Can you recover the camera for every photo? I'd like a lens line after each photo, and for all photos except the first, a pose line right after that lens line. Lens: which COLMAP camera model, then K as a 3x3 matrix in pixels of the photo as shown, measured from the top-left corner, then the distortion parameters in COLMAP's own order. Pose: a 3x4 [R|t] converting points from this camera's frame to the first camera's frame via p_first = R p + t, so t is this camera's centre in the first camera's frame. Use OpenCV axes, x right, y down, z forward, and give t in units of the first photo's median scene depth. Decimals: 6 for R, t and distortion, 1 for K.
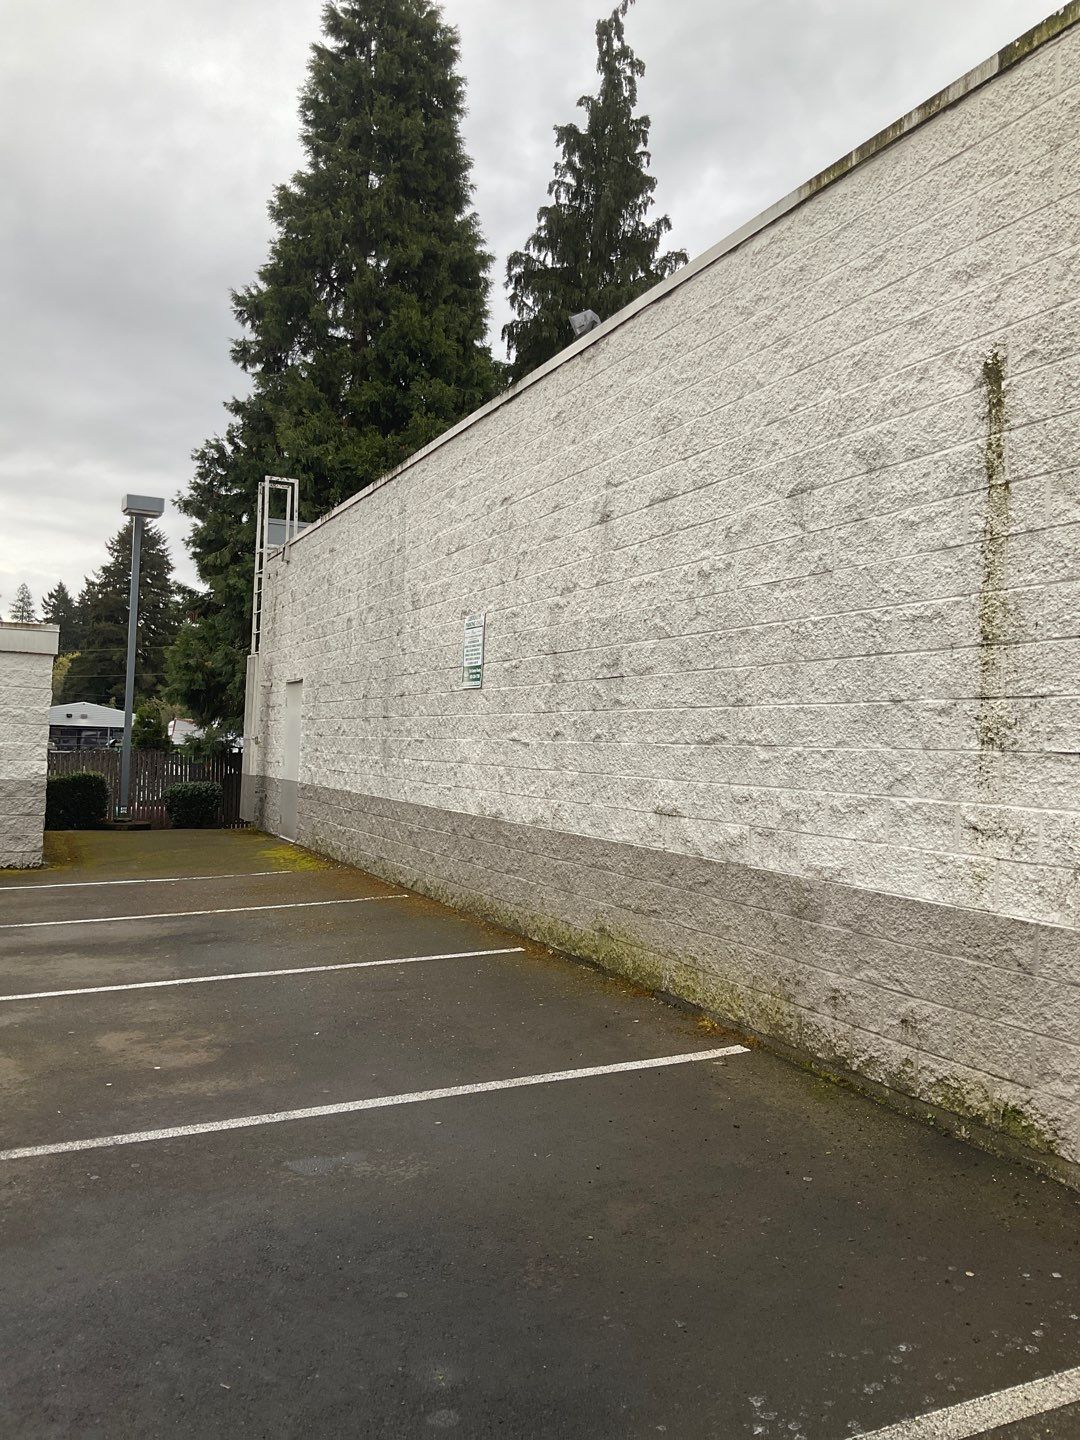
lens RADIAL K [[1174.7, 0, 540.0], [0, 1174.7, 720.0], [0, 0, 1]] dist [0.127206, -0.278522]
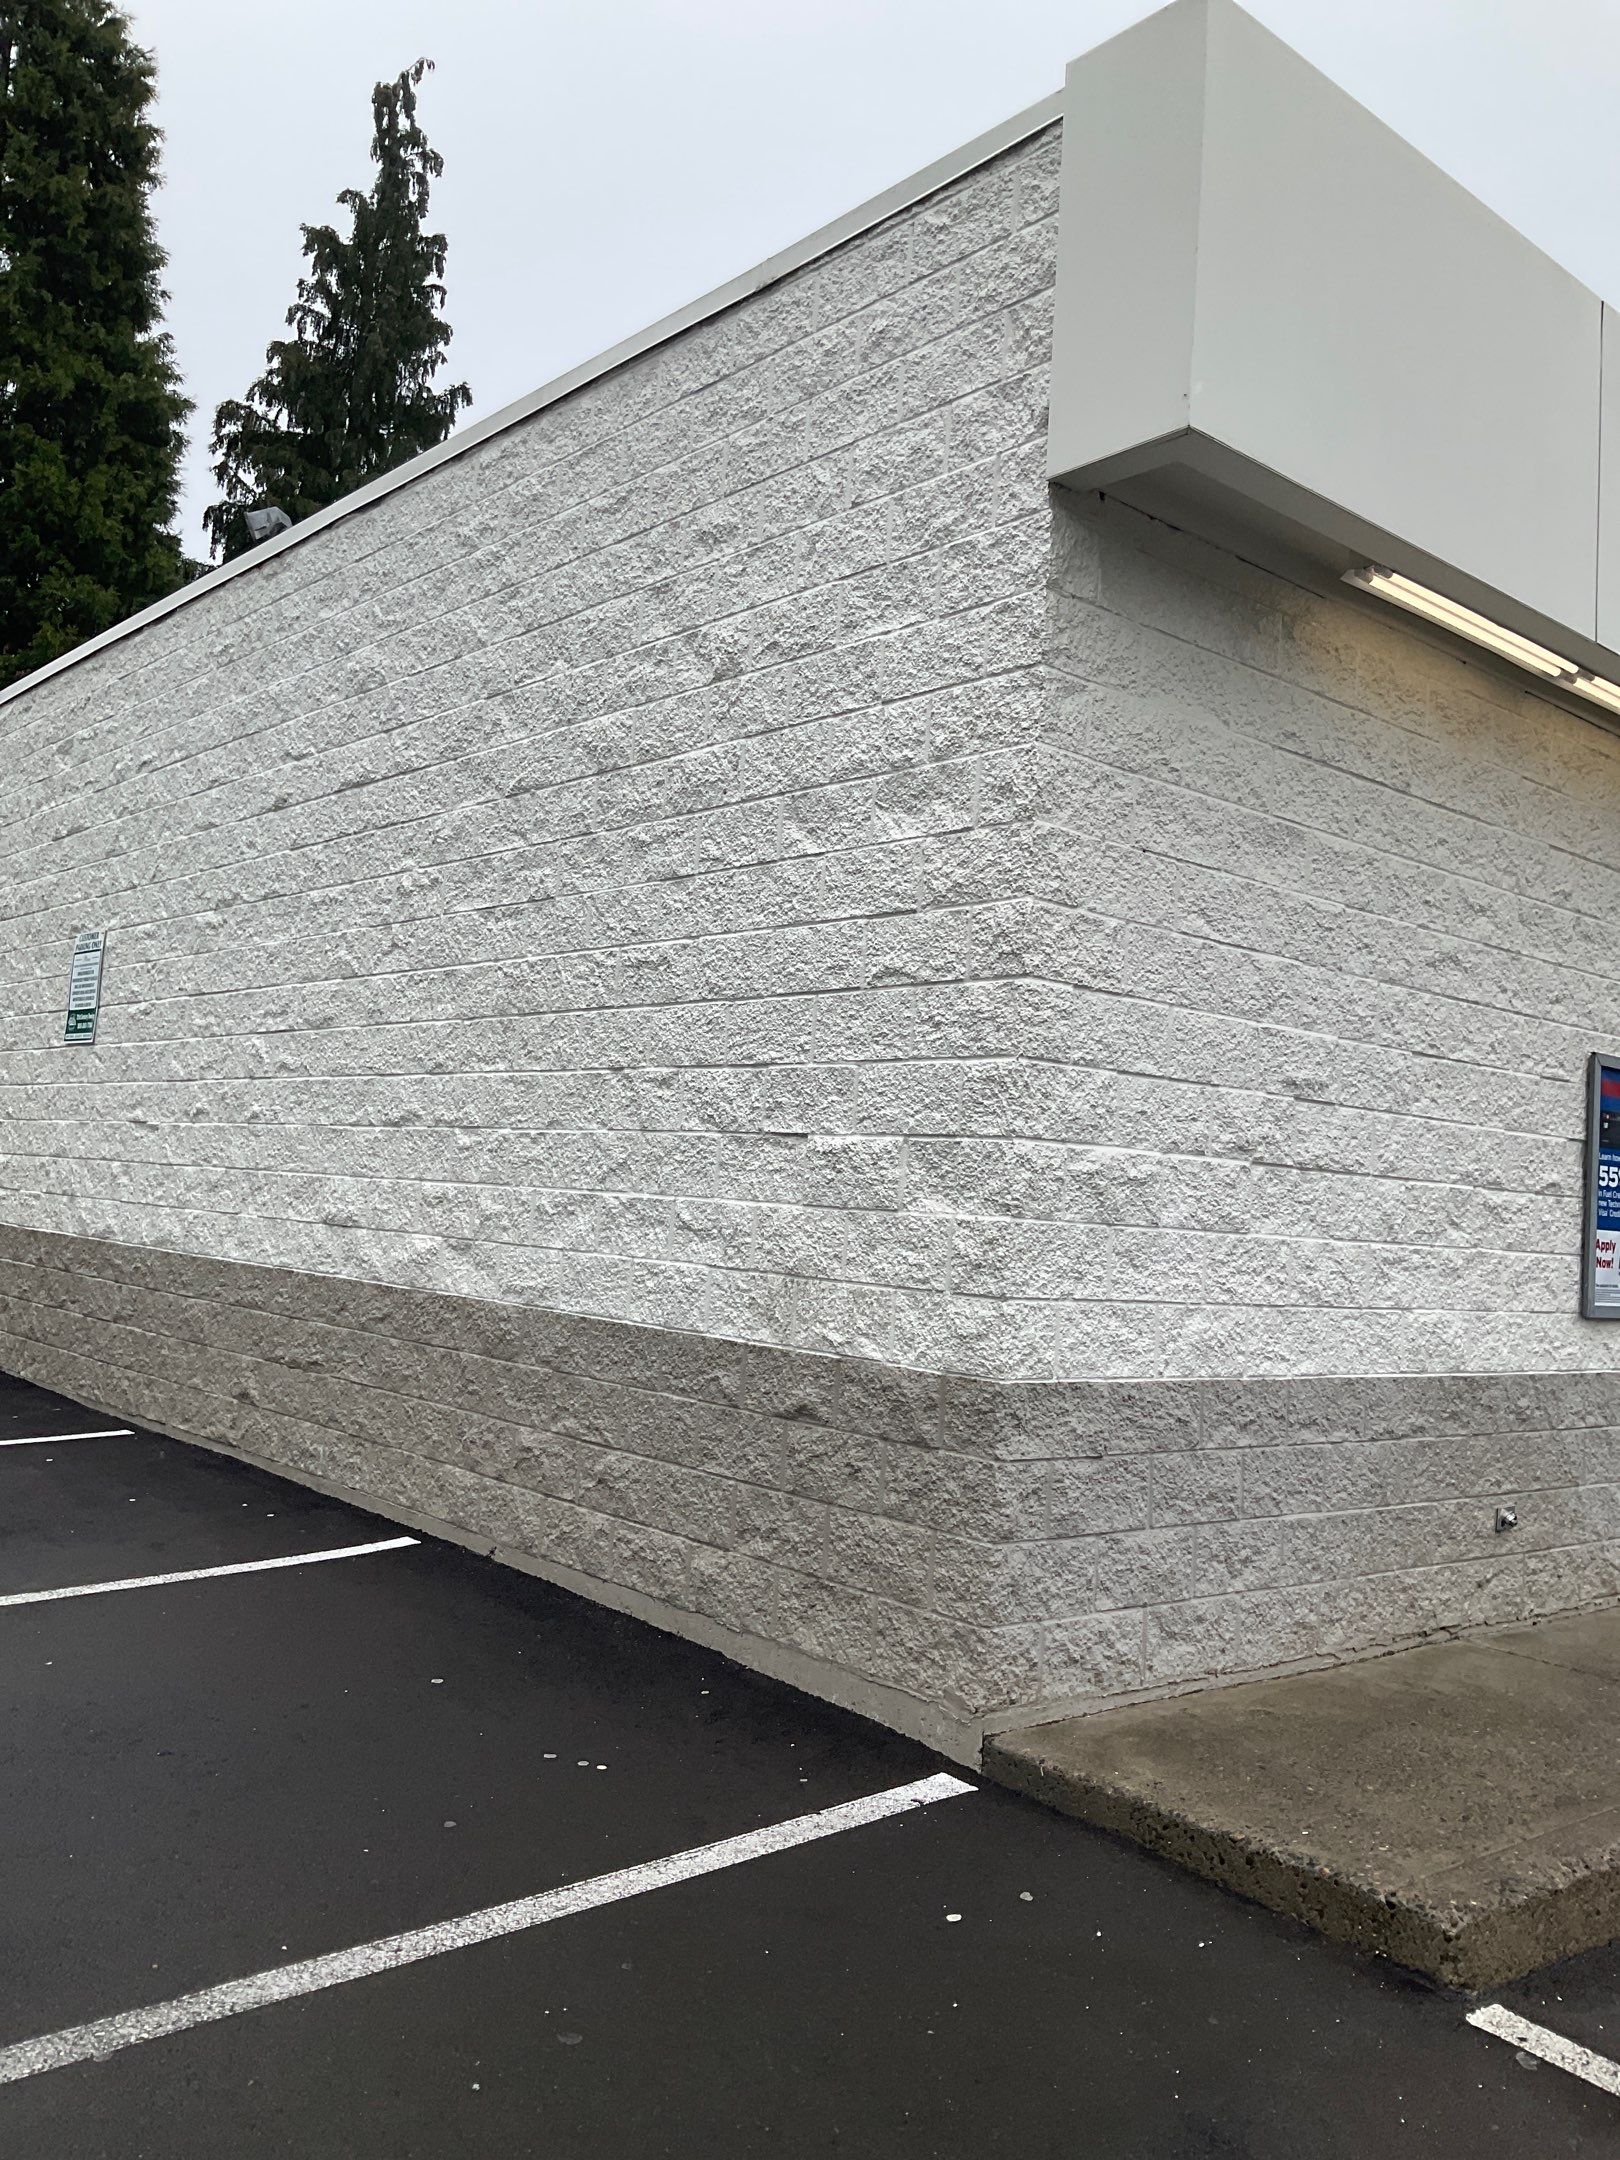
lens RADIAL K [[1766.5, 0, 810.0], [0, 1766.5, 1080.0], [0, 0, 1]] dist [0.130229, -0.270429]
pose [[0.957066, 0.046132, 0.286176, 0.076181], [-0.037070, 0.998627, -0.037006, 0.024930], [-0.287490, 0.024809, 0.957462, -0.124204]]
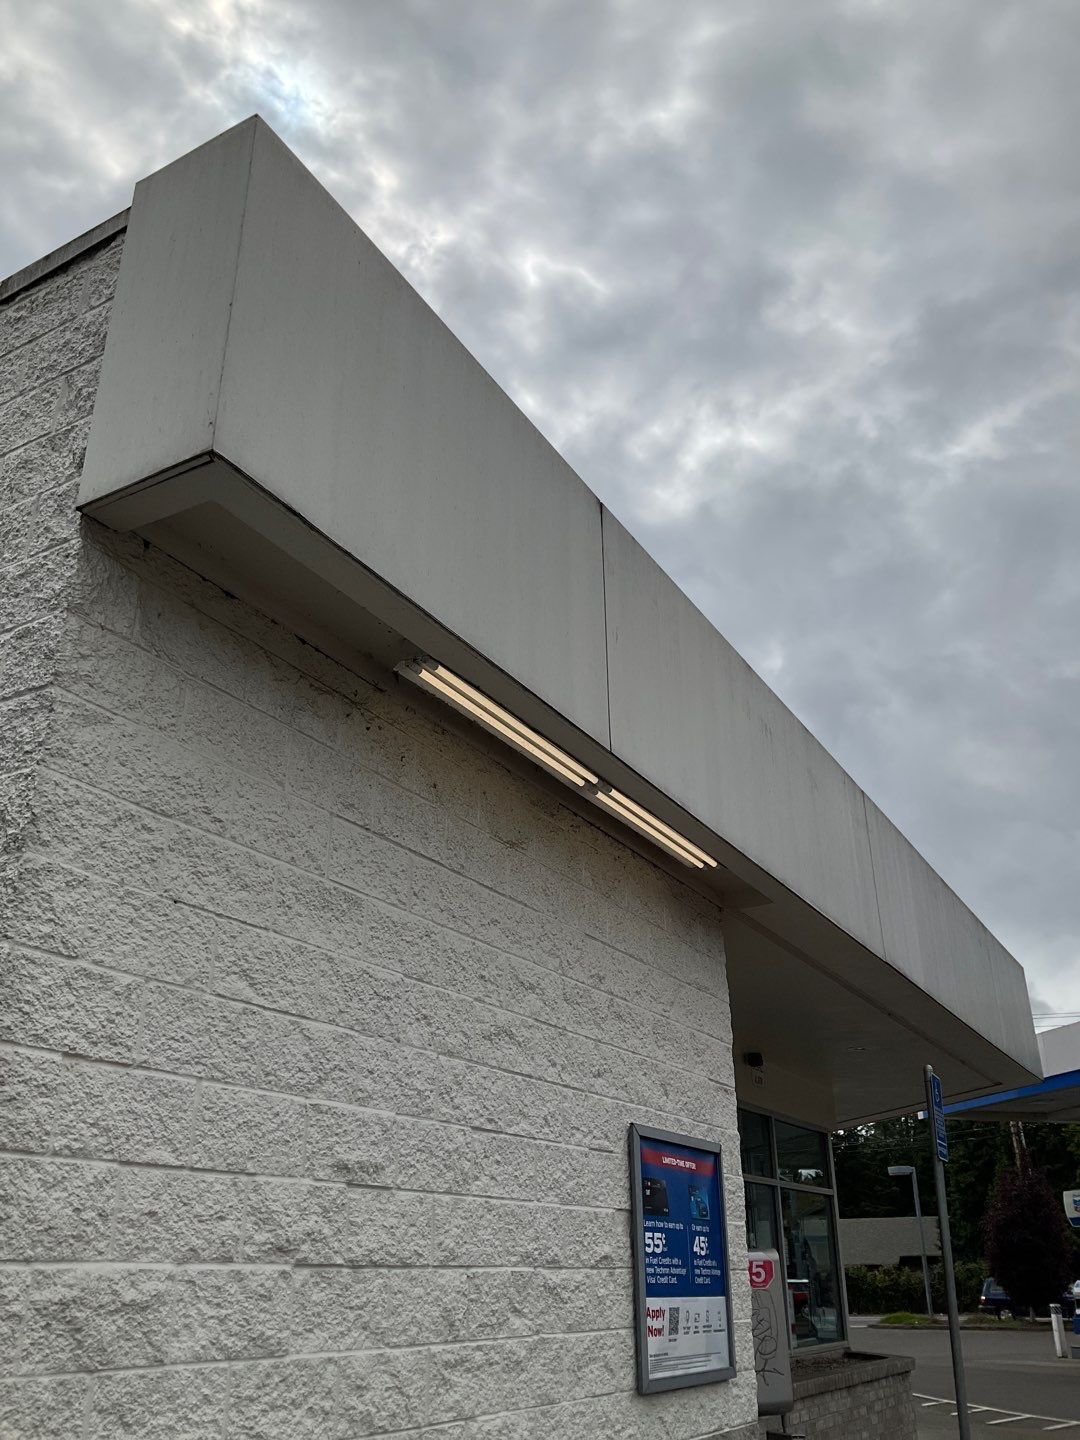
lens RADIAL K [[1189.4, 0, 540.0], [0, 1189.4, 720.0], [0, 0, 1]] dist [0.096300, -0.209877]
pose [[0.805199, 0.214053, 0.553025, 0.279474], [0.016783, 0.923981, -0.382070, 0.007874], [-0.592768, 0.316924, 0.740396, 0.123465]]
